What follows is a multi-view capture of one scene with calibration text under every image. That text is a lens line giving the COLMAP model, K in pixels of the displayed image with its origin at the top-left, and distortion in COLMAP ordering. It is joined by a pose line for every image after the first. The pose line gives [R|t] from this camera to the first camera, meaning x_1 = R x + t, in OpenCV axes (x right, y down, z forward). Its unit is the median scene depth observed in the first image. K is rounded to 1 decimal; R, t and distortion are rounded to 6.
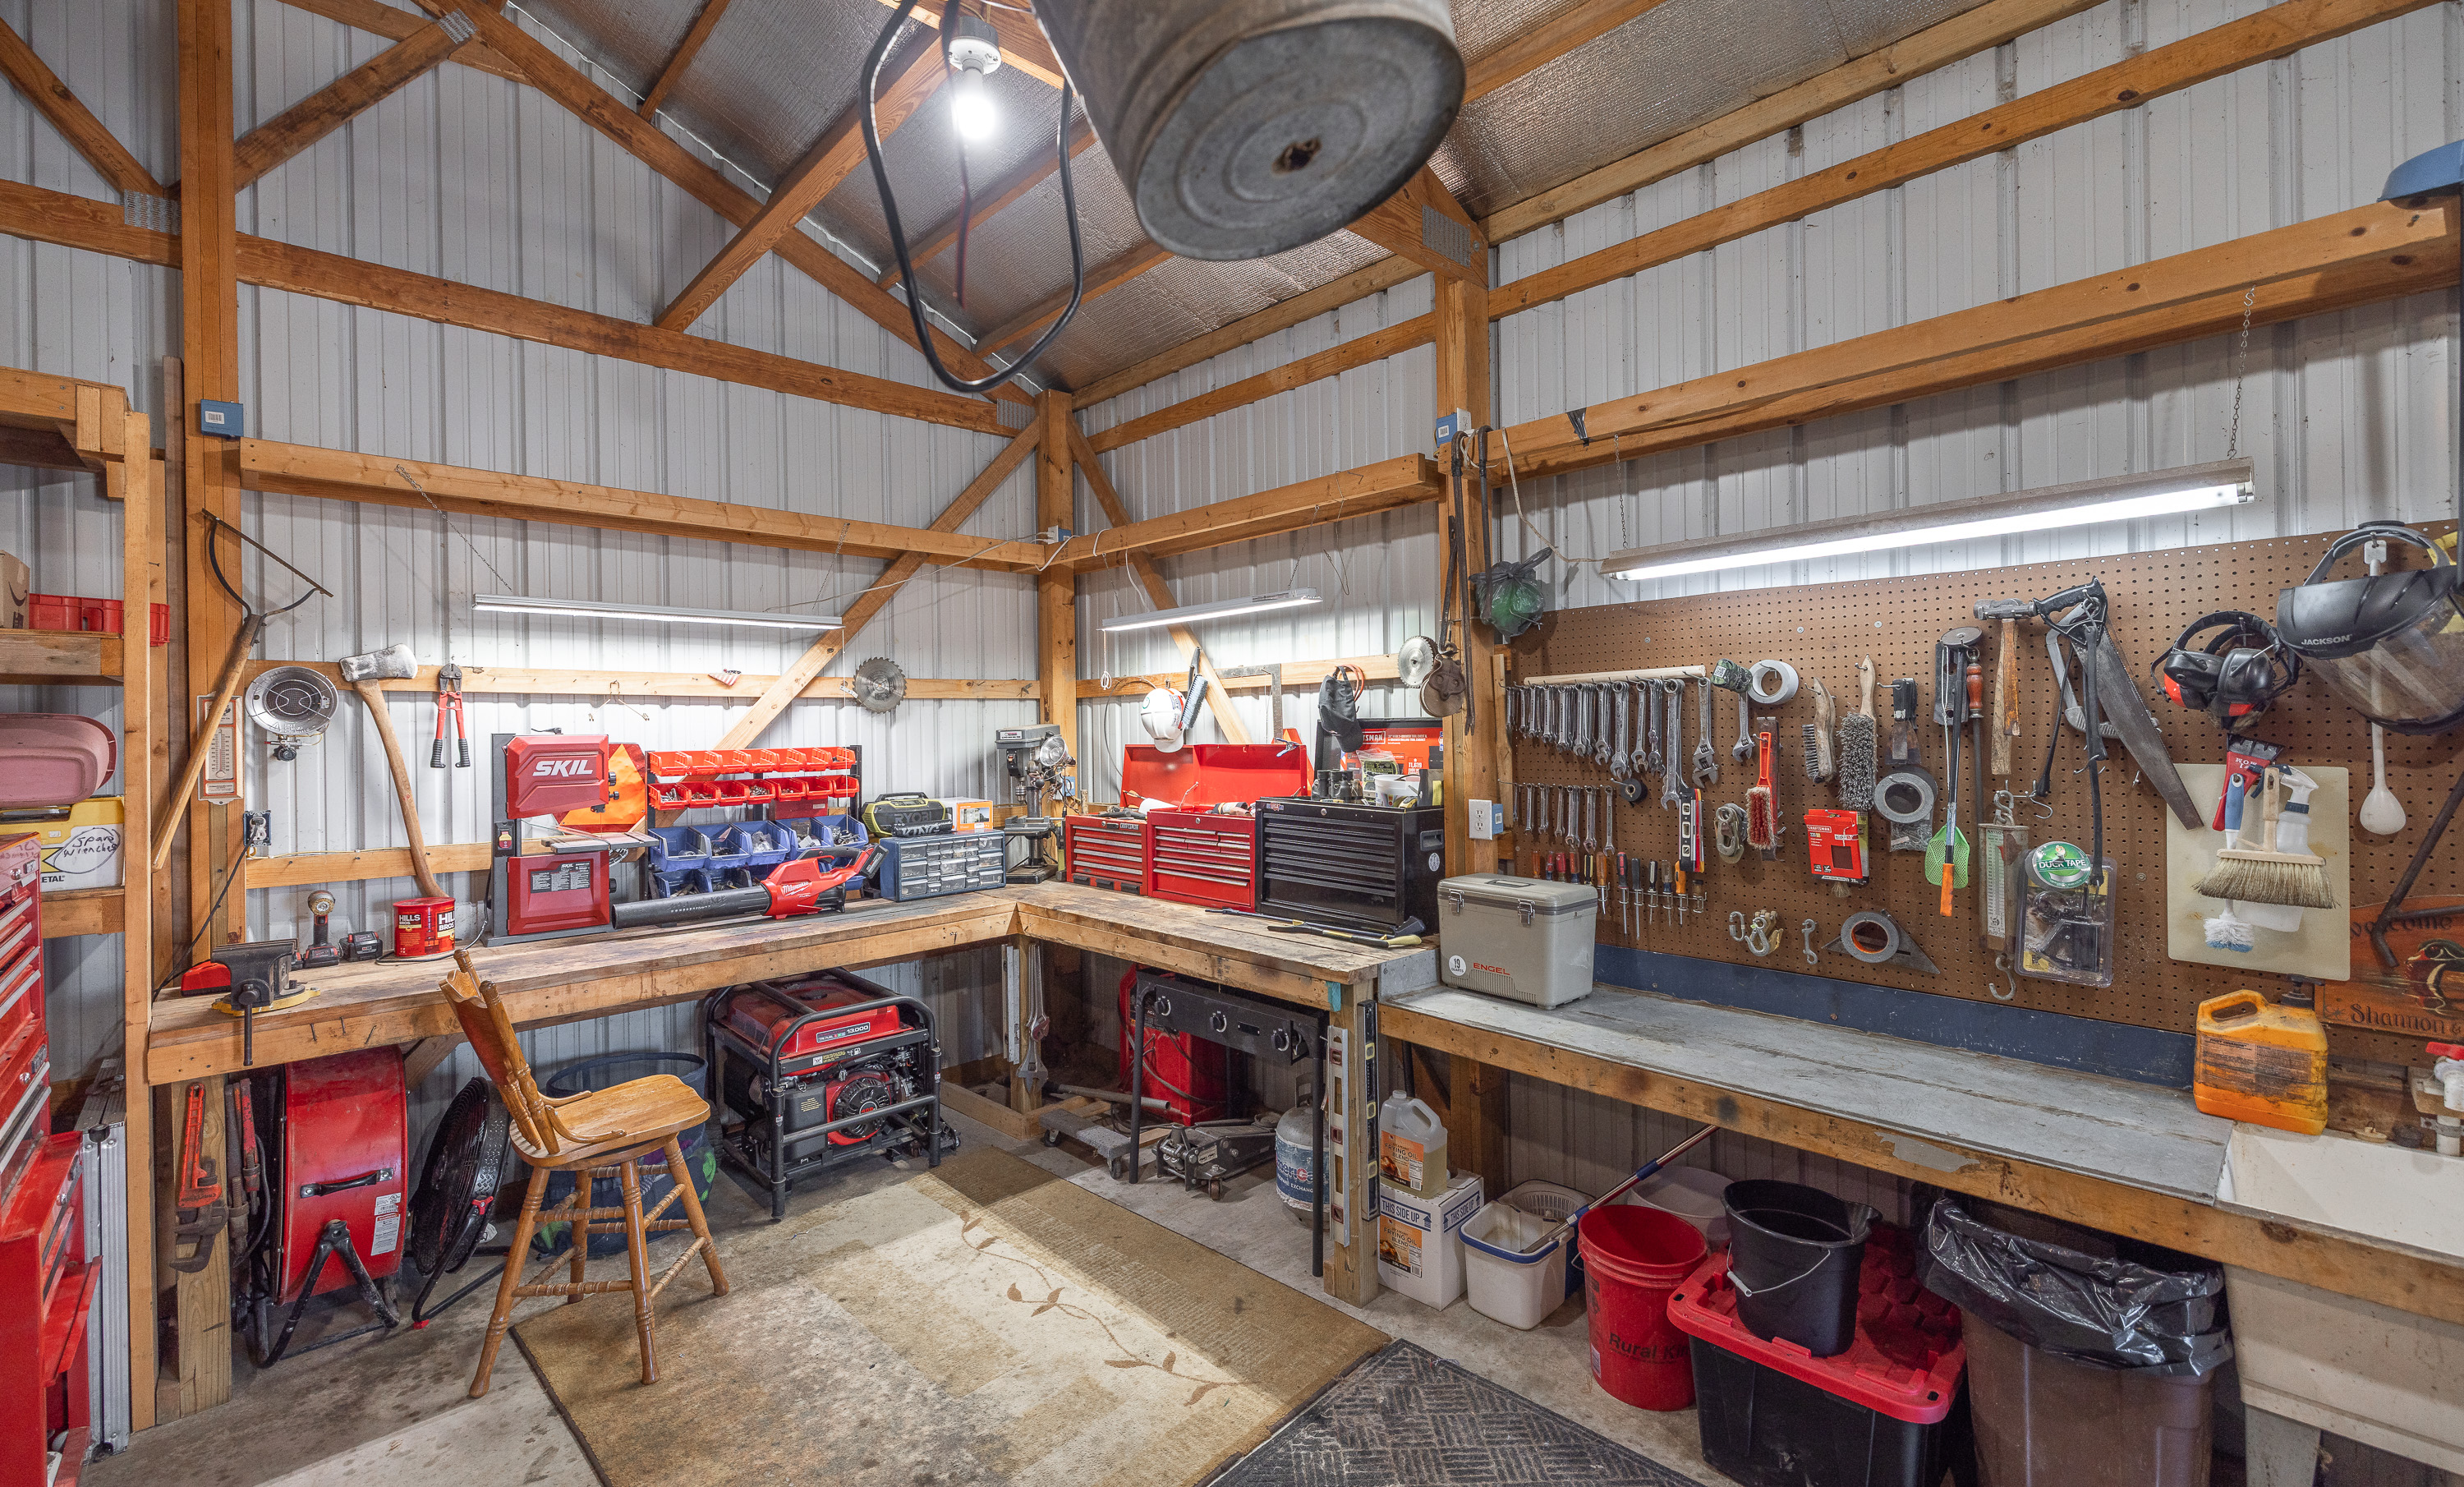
lens RADIAL K [[1039.6, 0, 1235.5], [0, 1039.6, 726.9], [0, 0, 1]] dist [-0.002862, 0.000175]
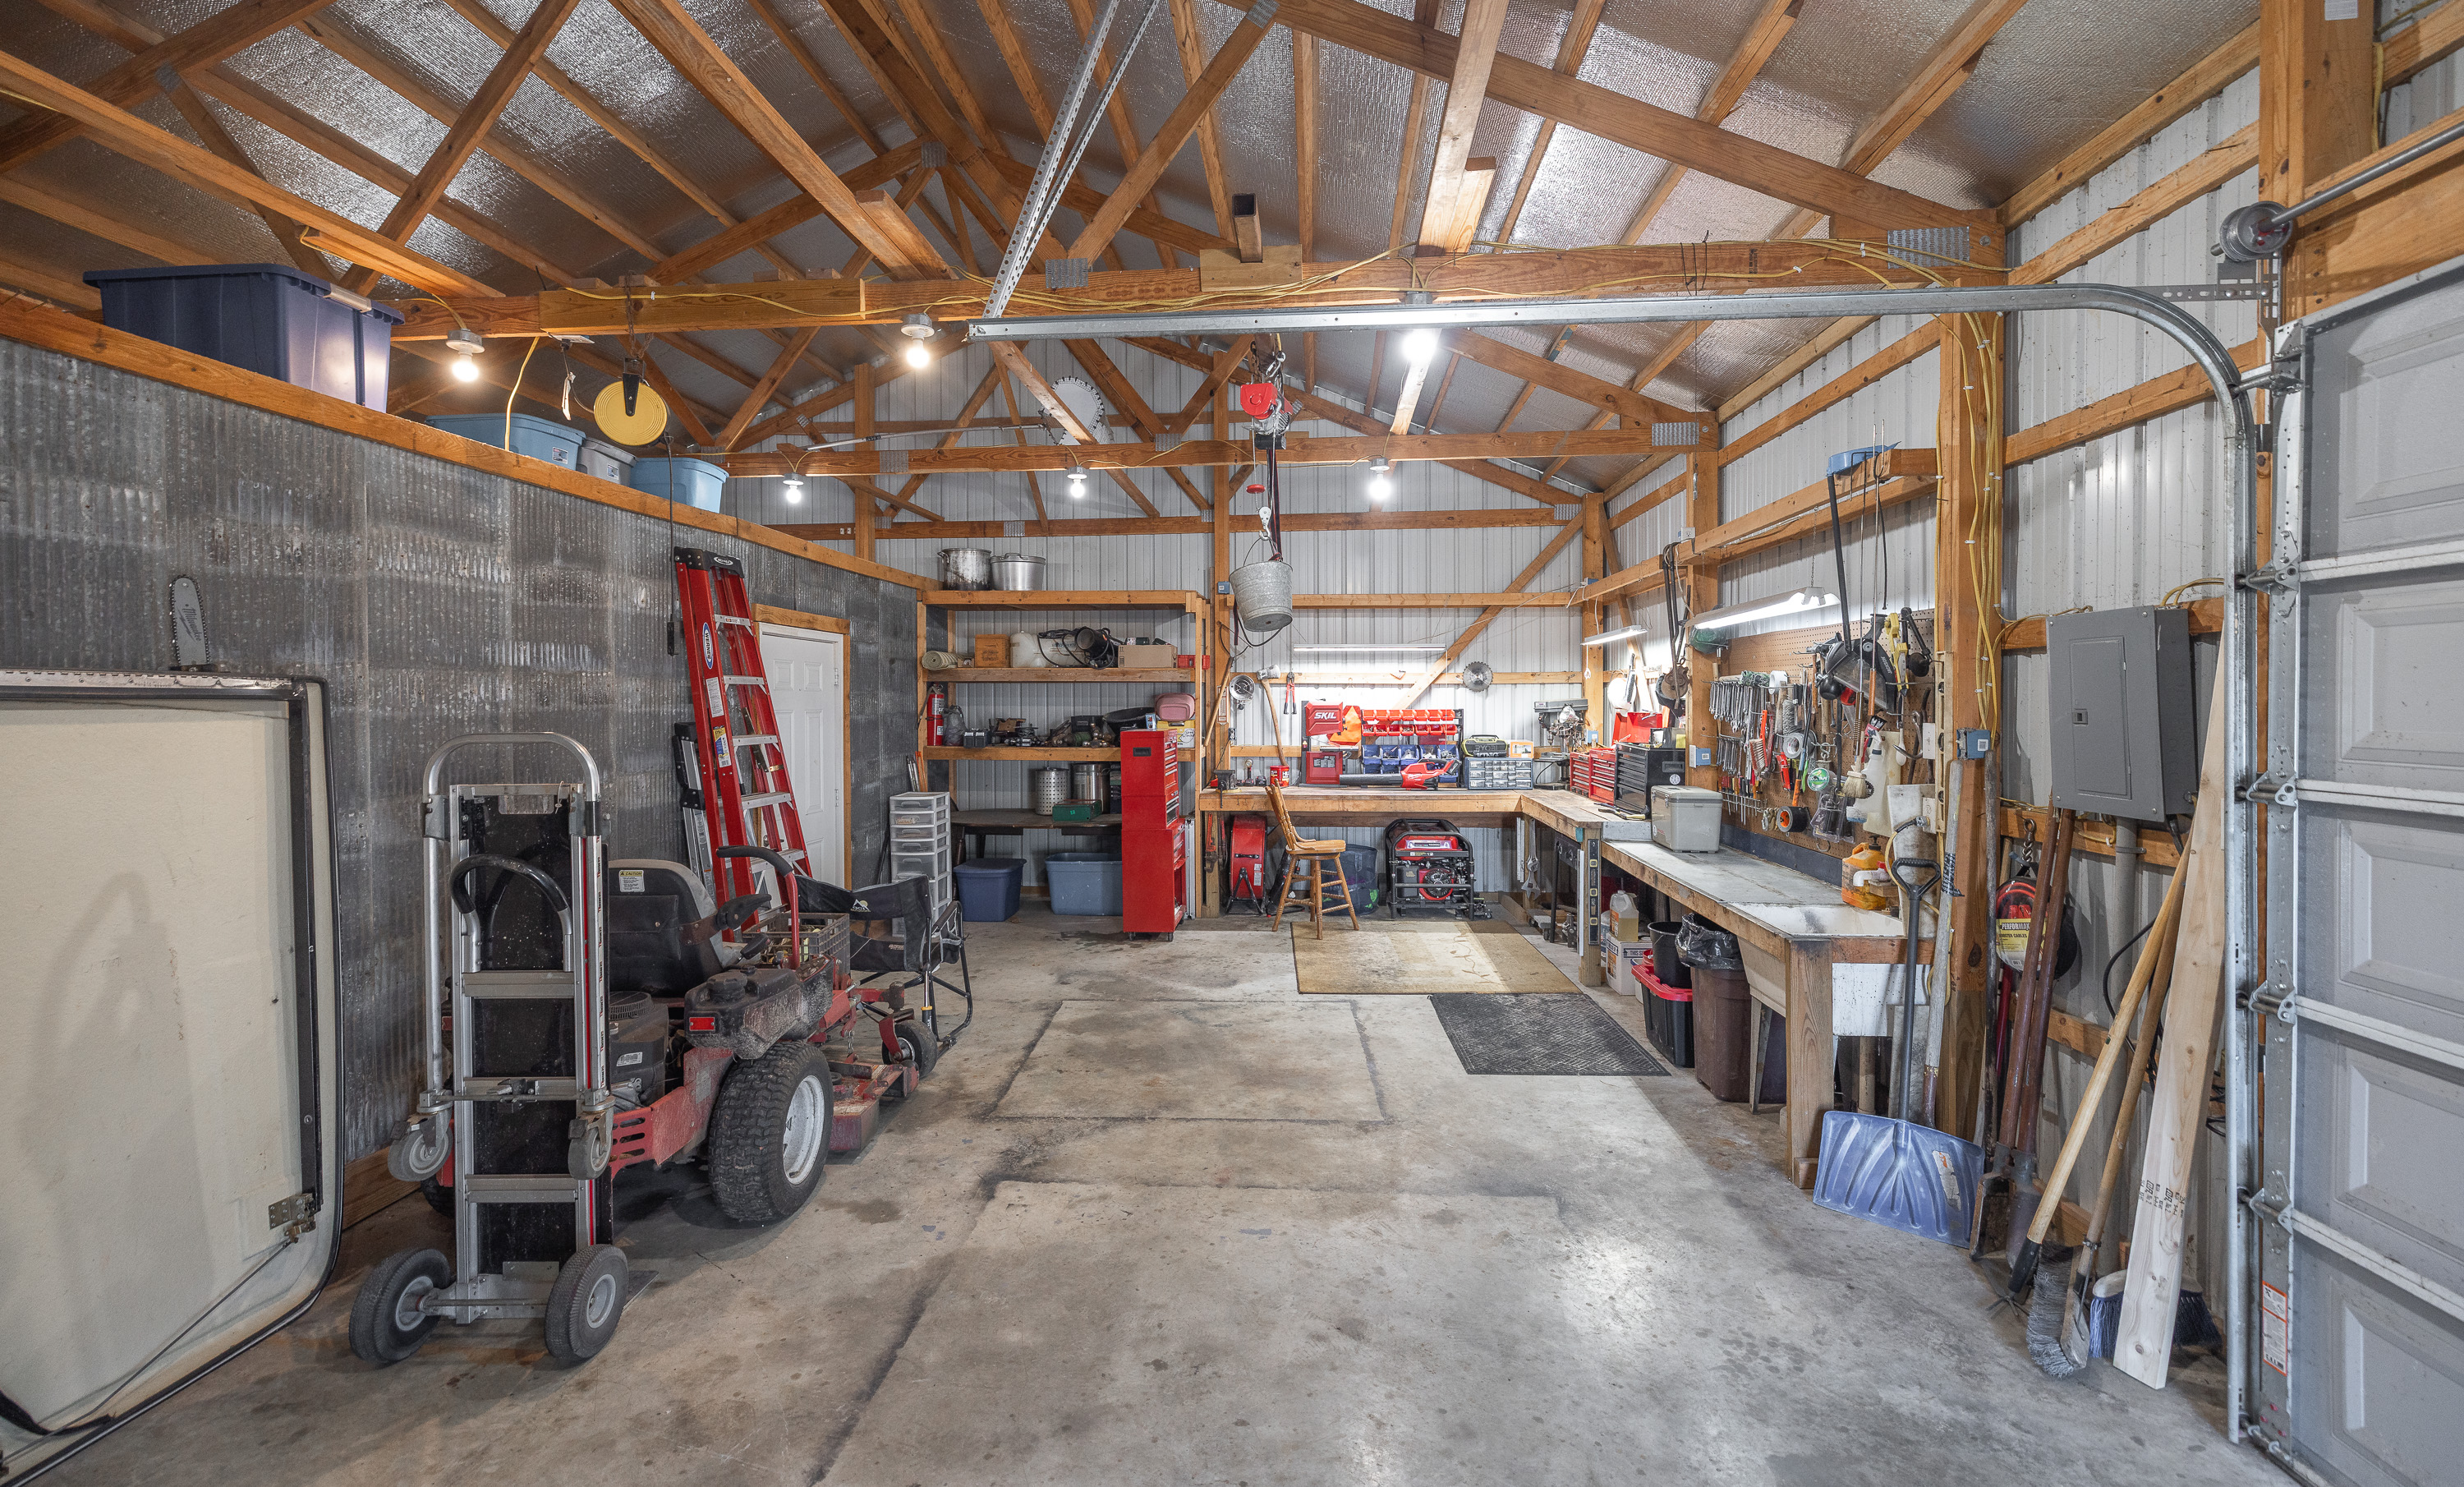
lens RADIAL K [[1039.6, 0, 1235.6], [0, 1039.6, 726.5], [0, 0, 1]] dist [-0.002862, 0.000175]
pose [[0.668501, 0.030875, -0.743070, 0.993737], [-0.005873, 0.999326, 0.036240, -0.020680], [0.743688, -0.019863, 0.668232, -0.749427]]
